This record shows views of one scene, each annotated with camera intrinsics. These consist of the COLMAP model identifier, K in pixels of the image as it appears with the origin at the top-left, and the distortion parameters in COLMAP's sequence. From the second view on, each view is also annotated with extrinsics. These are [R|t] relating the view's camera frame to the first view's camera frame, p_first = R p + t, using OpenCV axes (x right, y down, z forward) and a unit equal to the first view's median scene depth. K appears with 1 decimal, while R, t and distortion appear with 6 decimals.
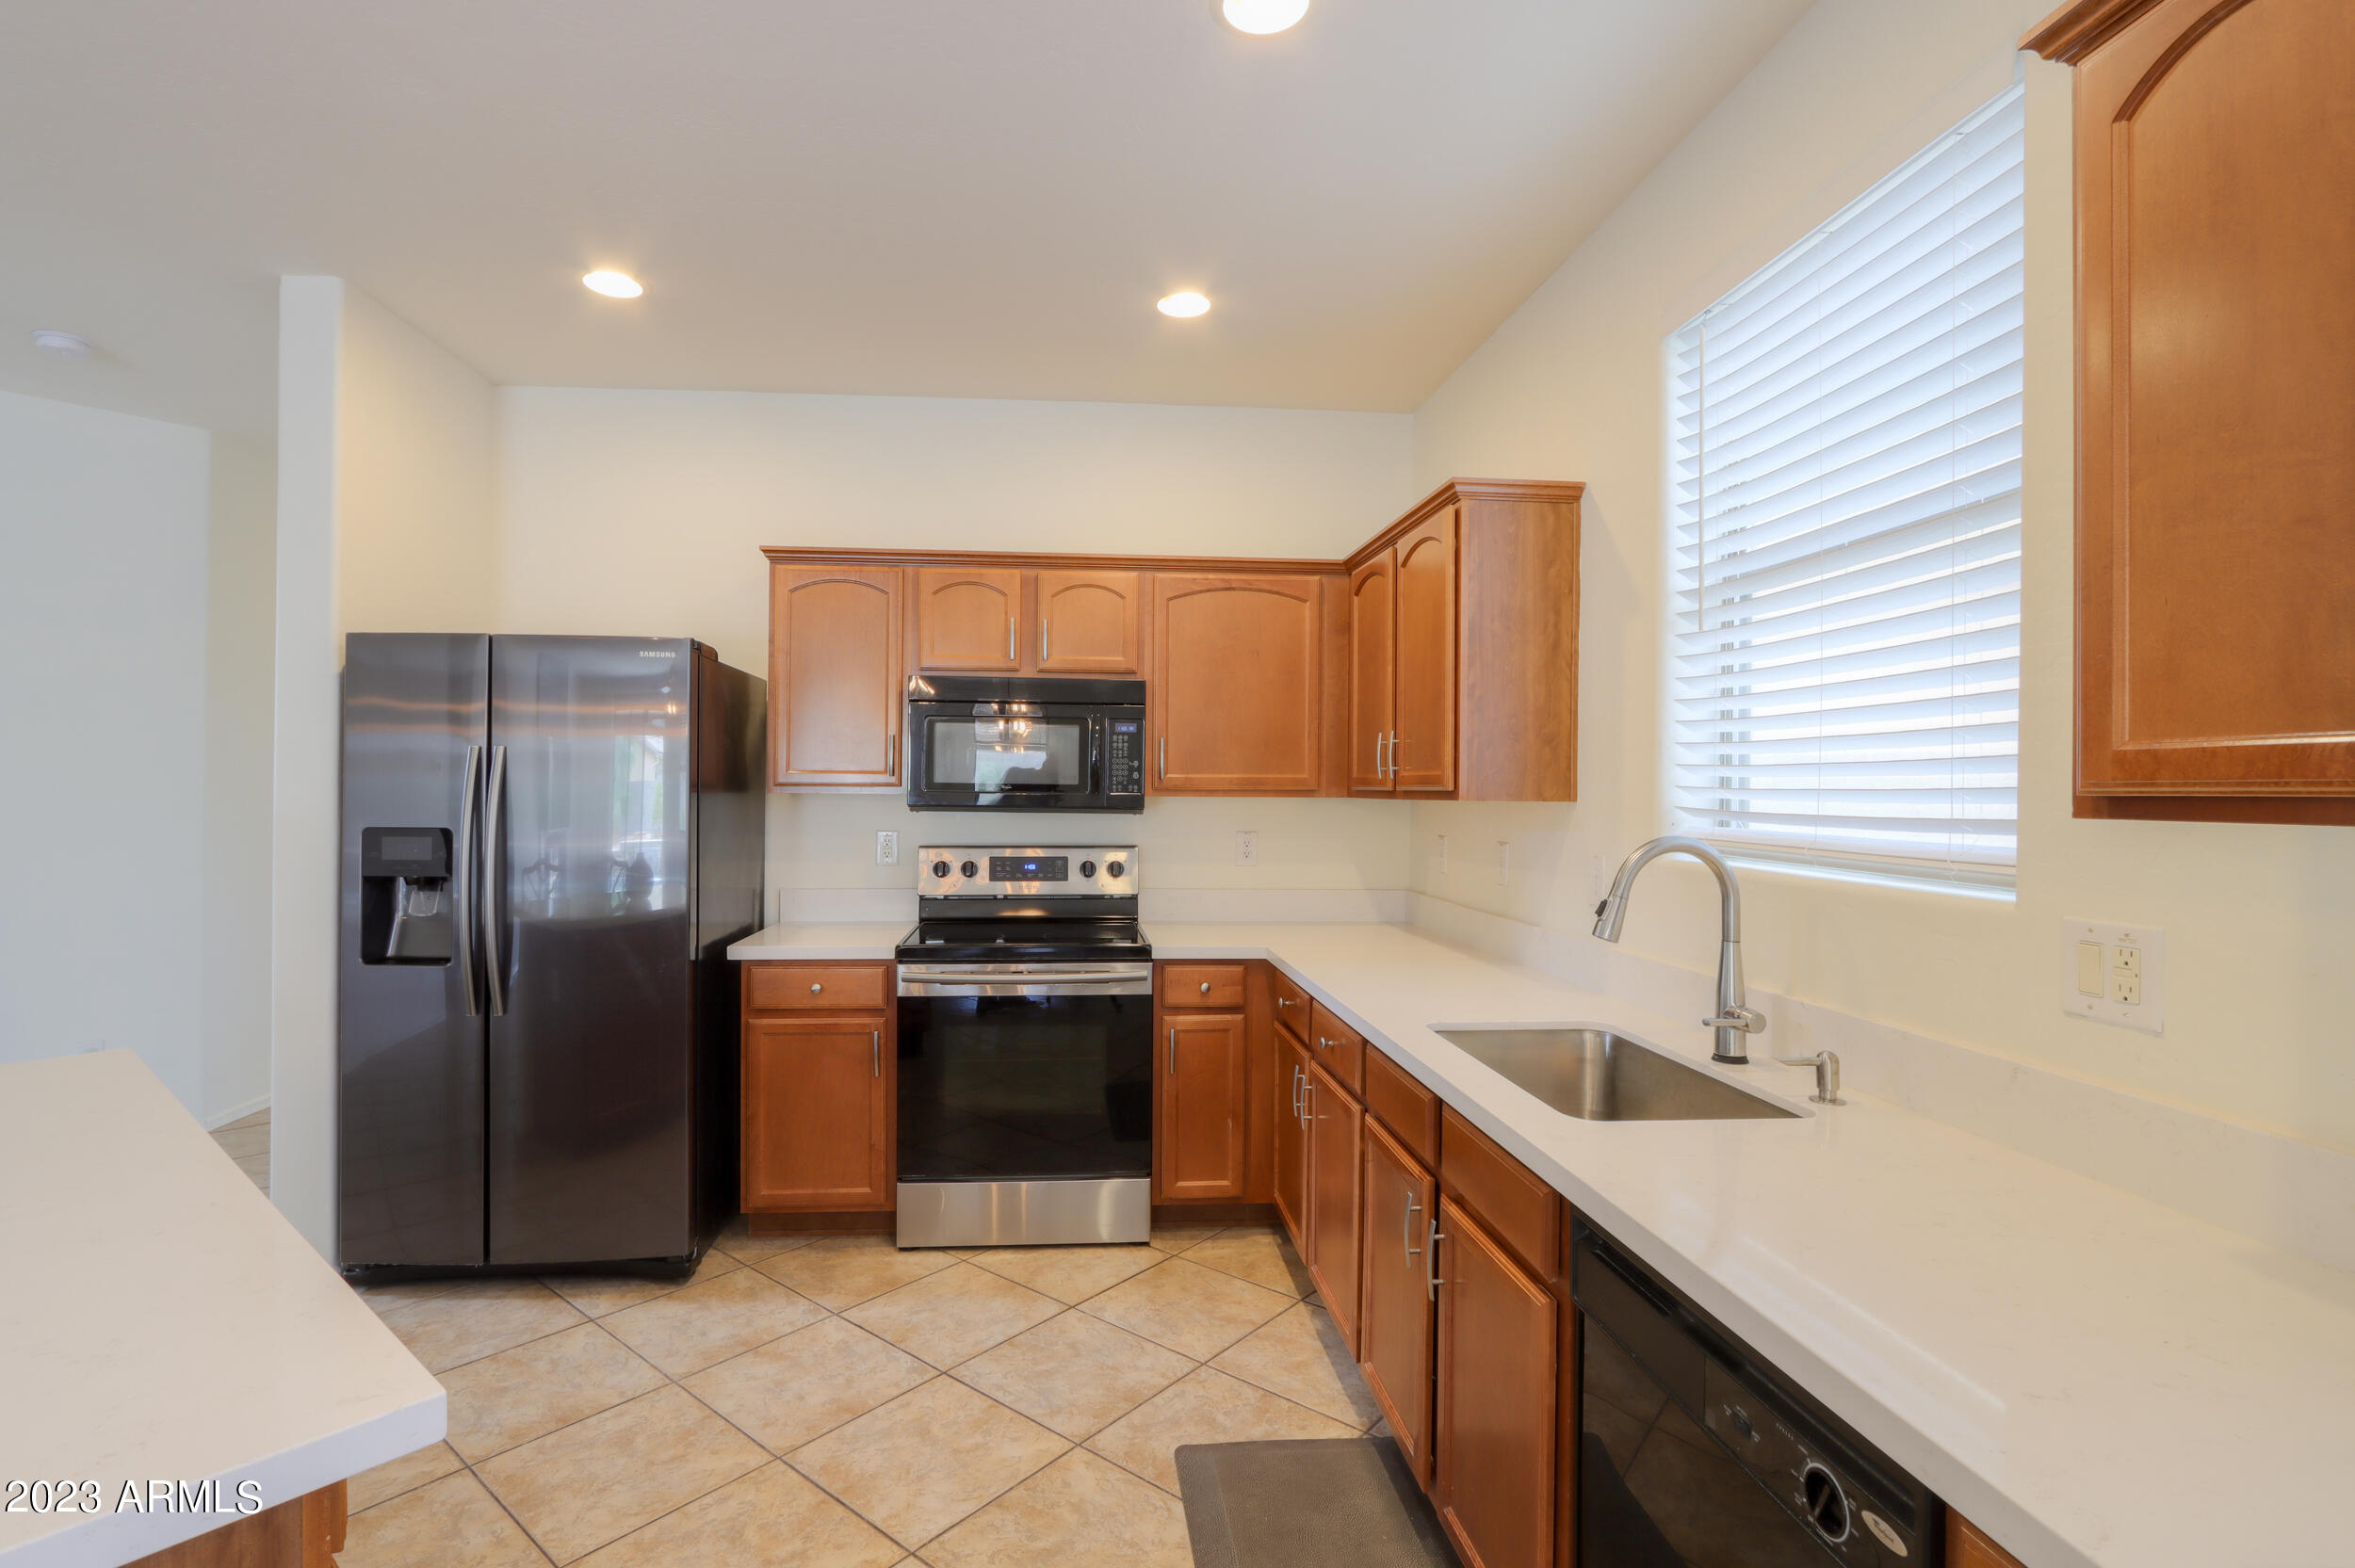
lens RADIAL K [[1125.0, 0, 1130.0], [0, 1125.0, 785.7], [0, 0, 1]] dist [0.004957, 0.000581]
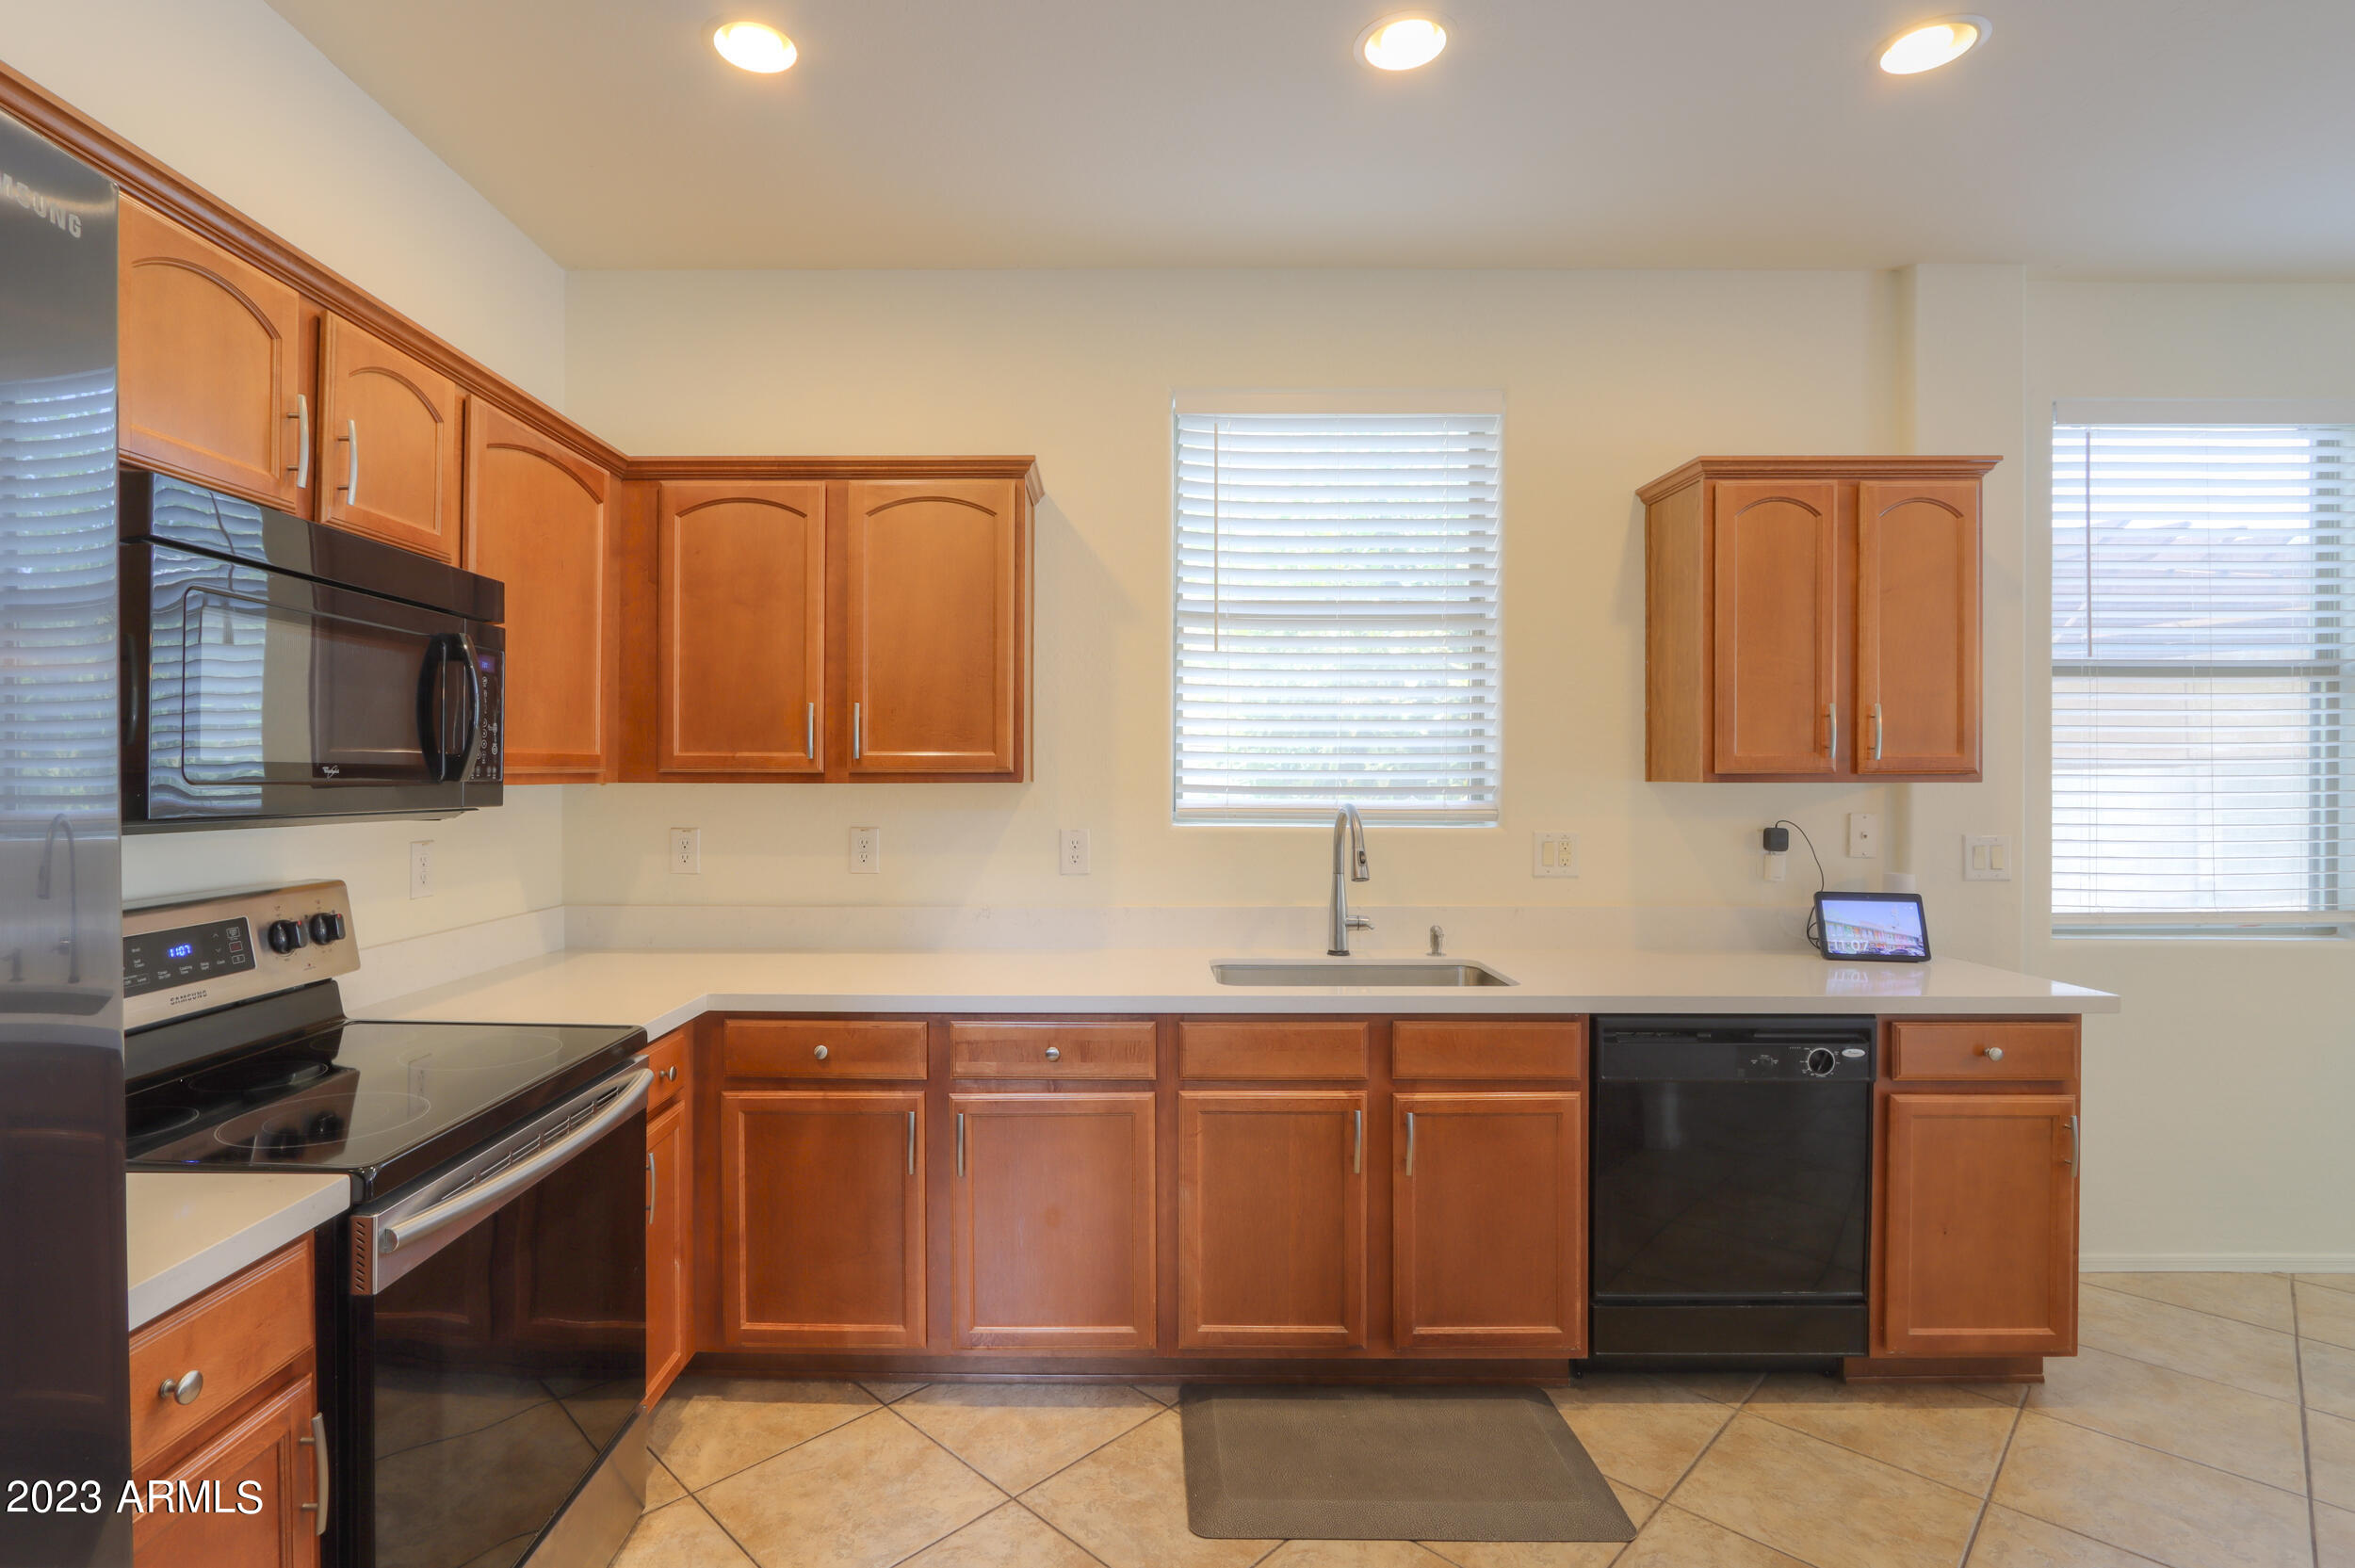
lens RADIAL K [[1128.3, 0, 1120.3], [0, 1128.3, 773.9], [0, 0, 1]] dist [-0.014224, 0.000528]
pose [[0.076788, -0.008459, 0.997012, -0.532869], [-0.003314, 0.999956, 0.008739, -0.002603], [-0.997042, -0.003975, 0.076757, 0.649245]]
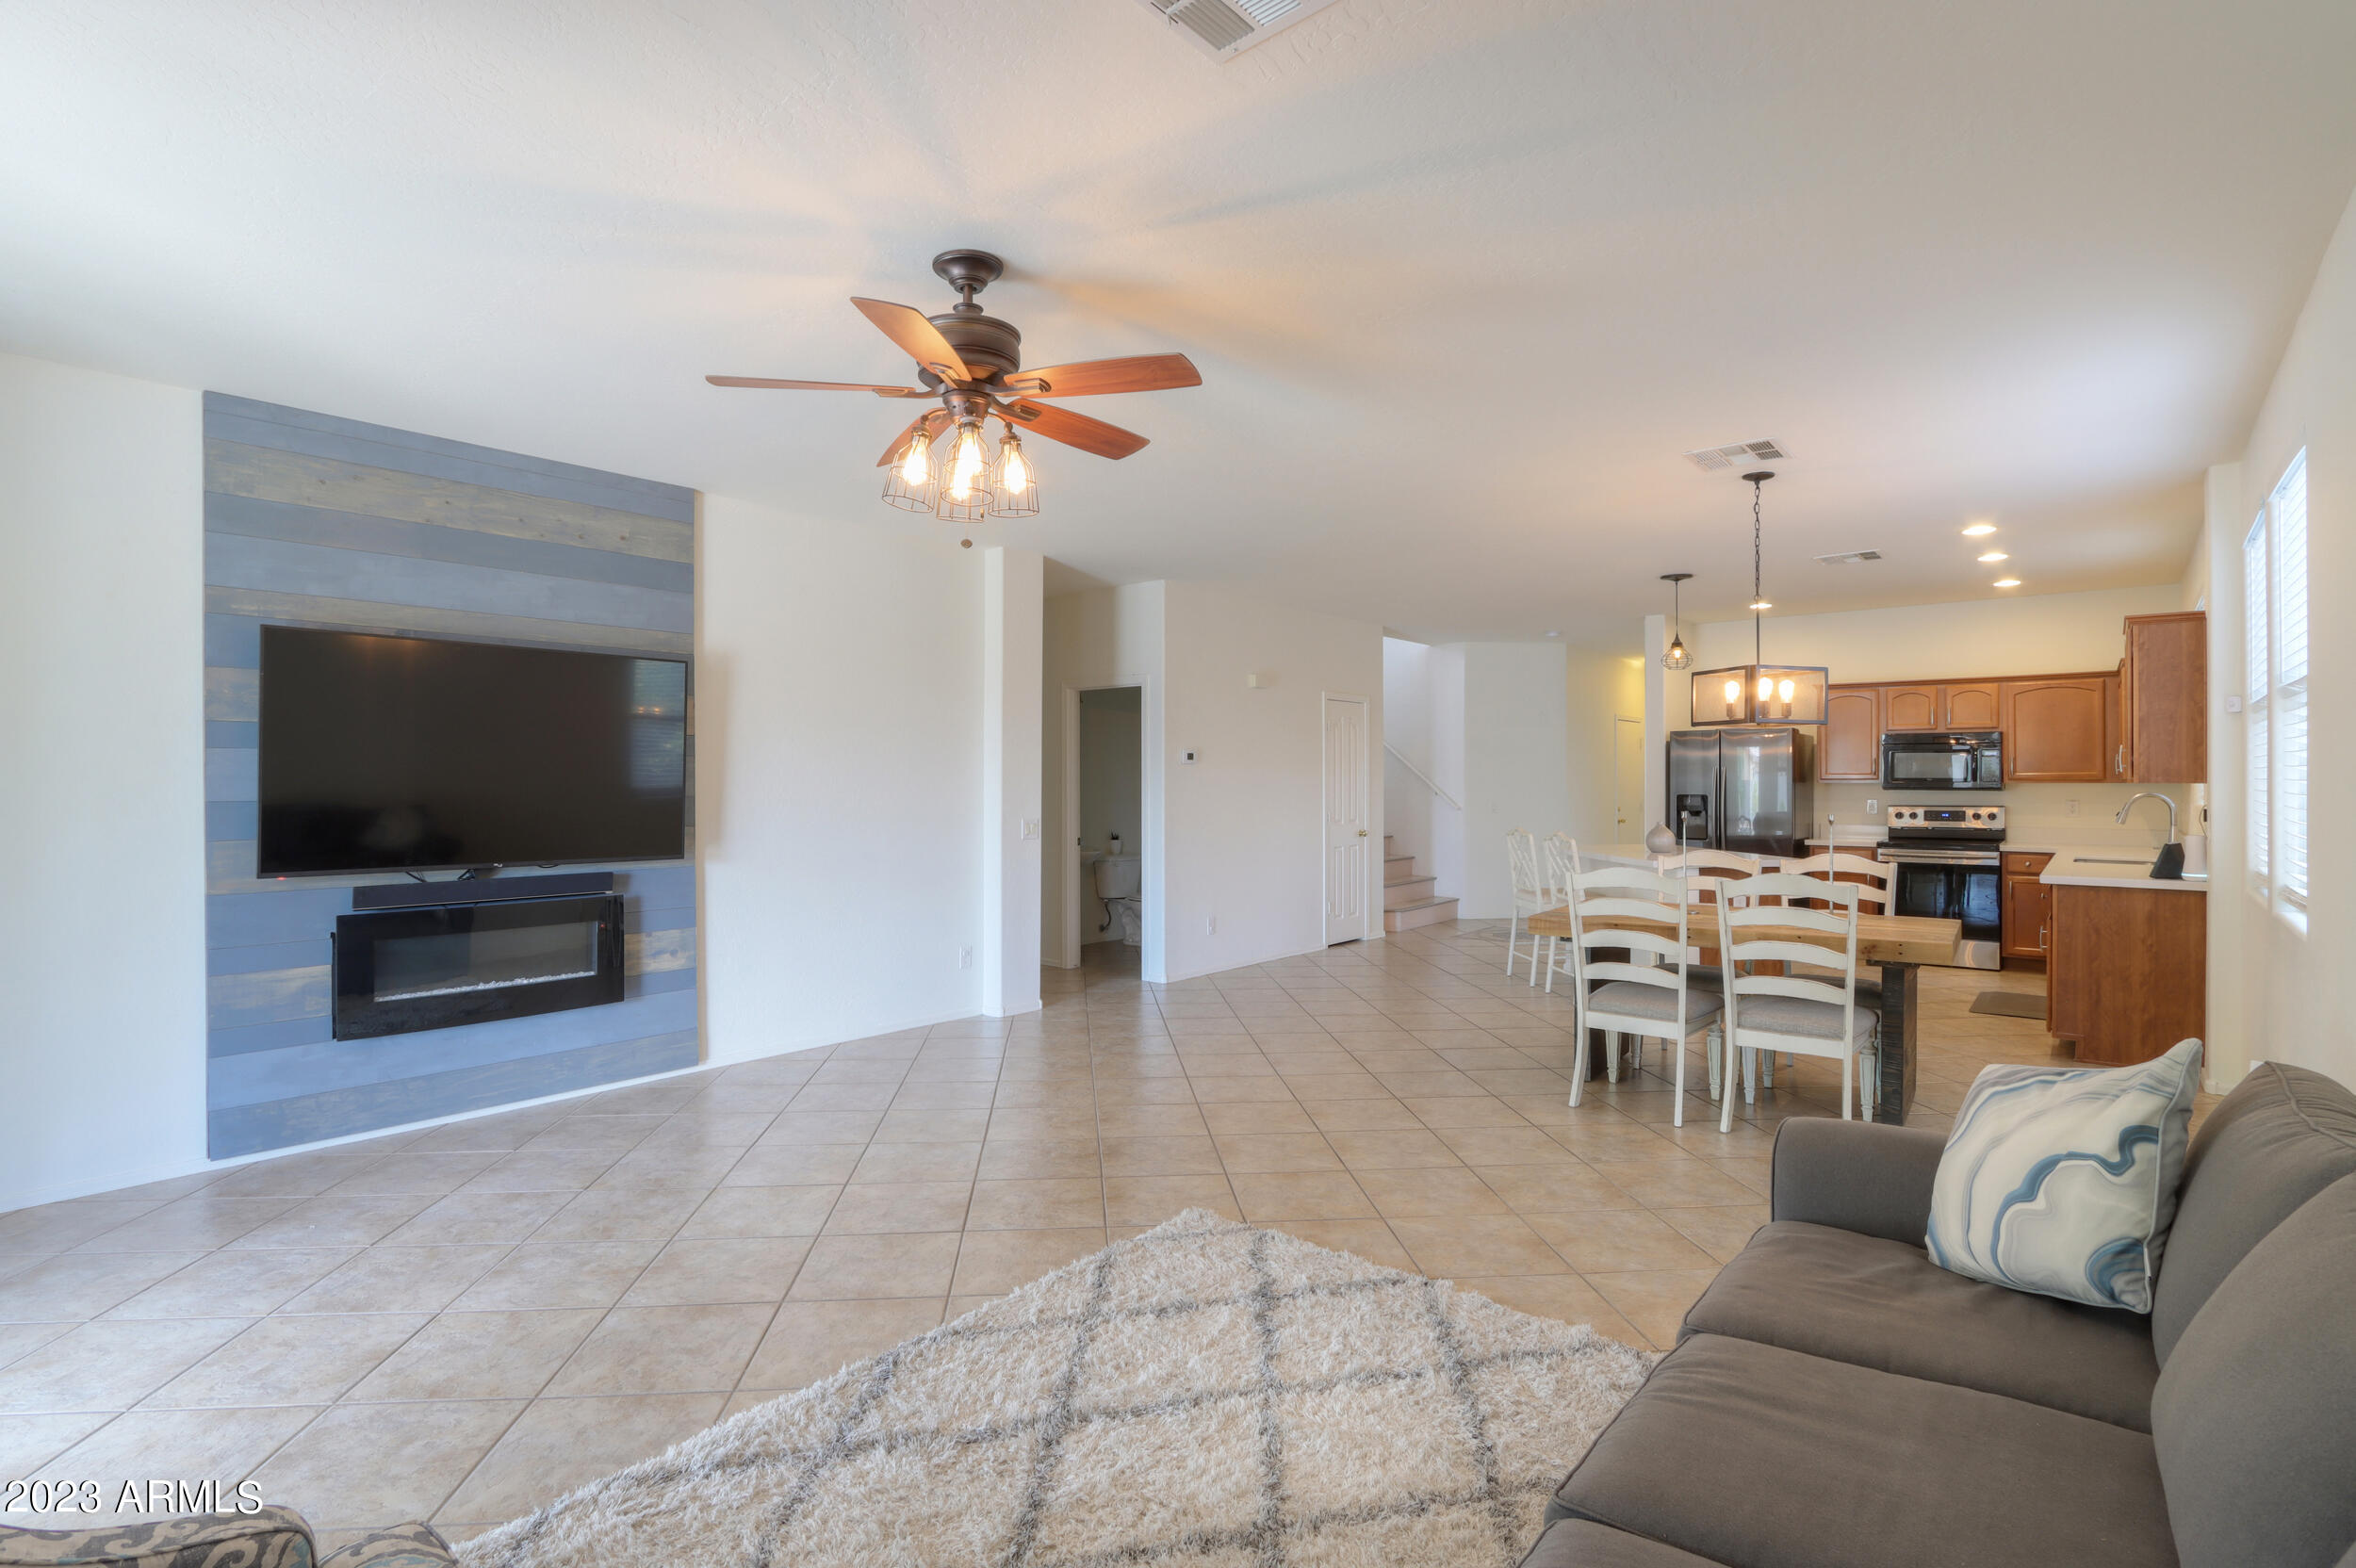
lens RADIAL K [[1132.4, 0, 1180.3], [0, 1132.4, 774.6], [0, 0, 1]] dist [-0.001521, -0.000085]
pose [[0.724960, -0.013376, -0.688661, 0.388703], [0.007514, 0.999906, -0.011510, 0.006473], [0.688750, 0.003170, 0.724992, -1.820360]]
